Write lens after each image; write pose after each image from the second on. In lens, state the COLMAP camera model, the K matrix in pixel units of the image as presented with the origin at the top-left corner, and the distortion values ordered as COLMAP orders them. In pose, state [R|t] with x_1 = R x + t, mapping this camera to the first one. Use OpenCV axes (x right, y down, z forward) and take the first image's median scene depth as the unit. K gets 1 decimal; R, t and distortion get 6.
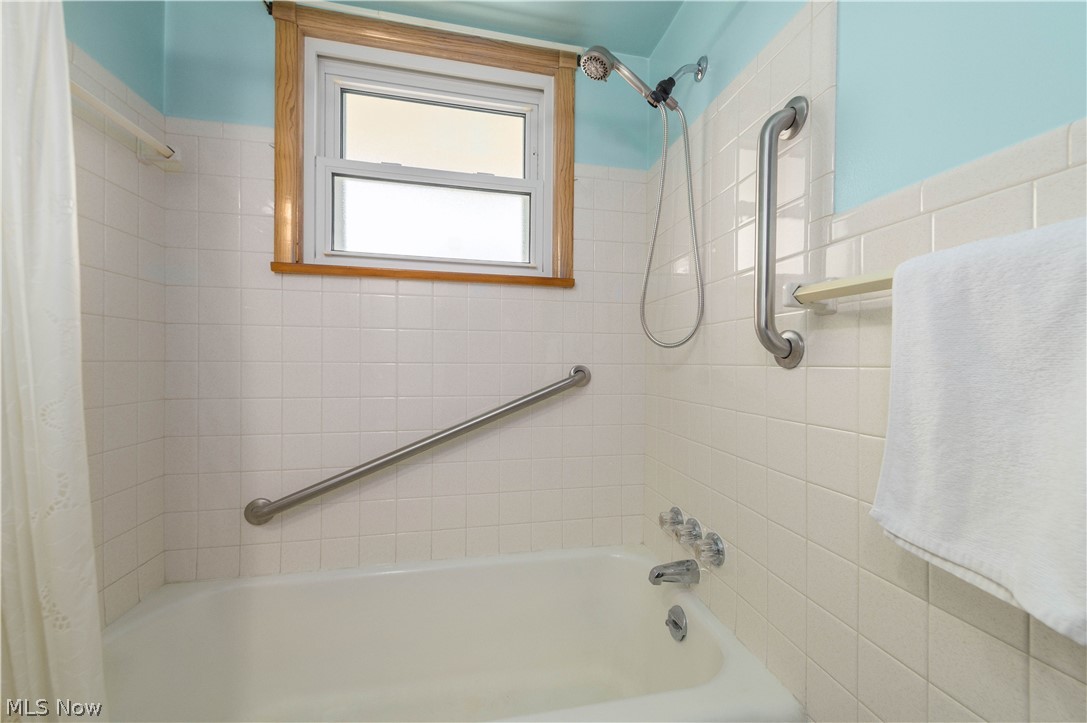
lens RADIAL K [[429.3, 0, 552.3], [0, 429.3, 356.0], [0, 0, 1]] dist [0.015090, 0.000154]
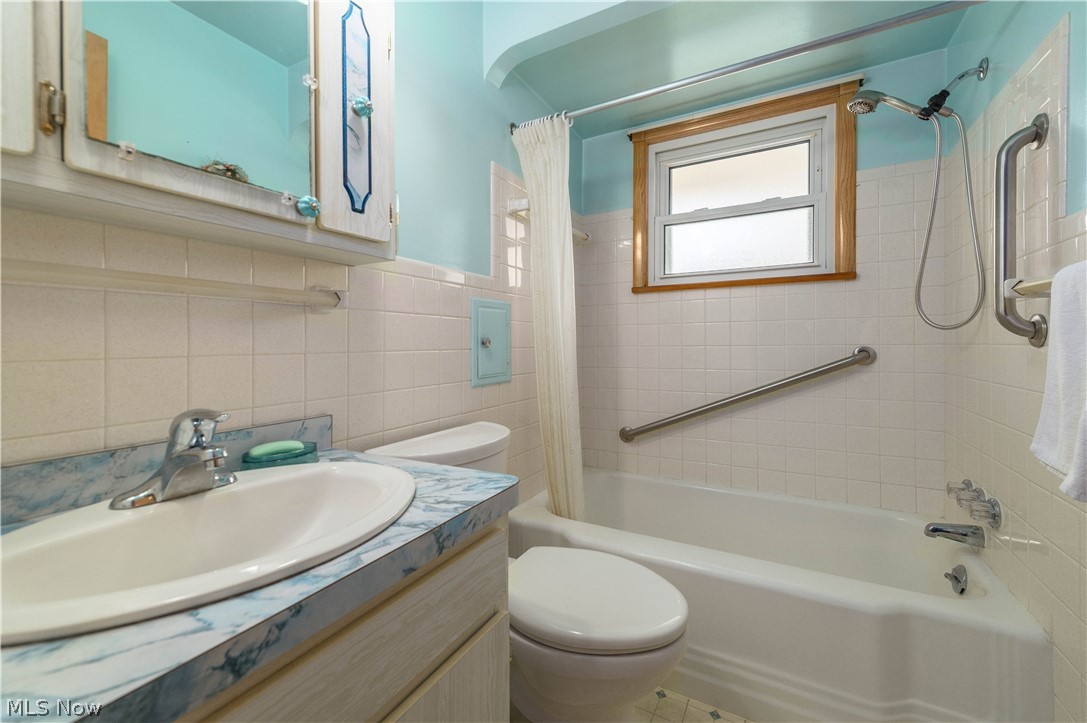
lens RADIAL K [[427.5, 0, 558.8], [0, 427.5, 363.9], [0, 0, 1]] dist [0.003579, -0.000042]
pose [[0.770483, 0.014329, -0.637299, 0.190682], [0.023282, 0.998448, 0.050597, -0.009272], [0.637035, -0.053822, 0.768954, -0.459397]]
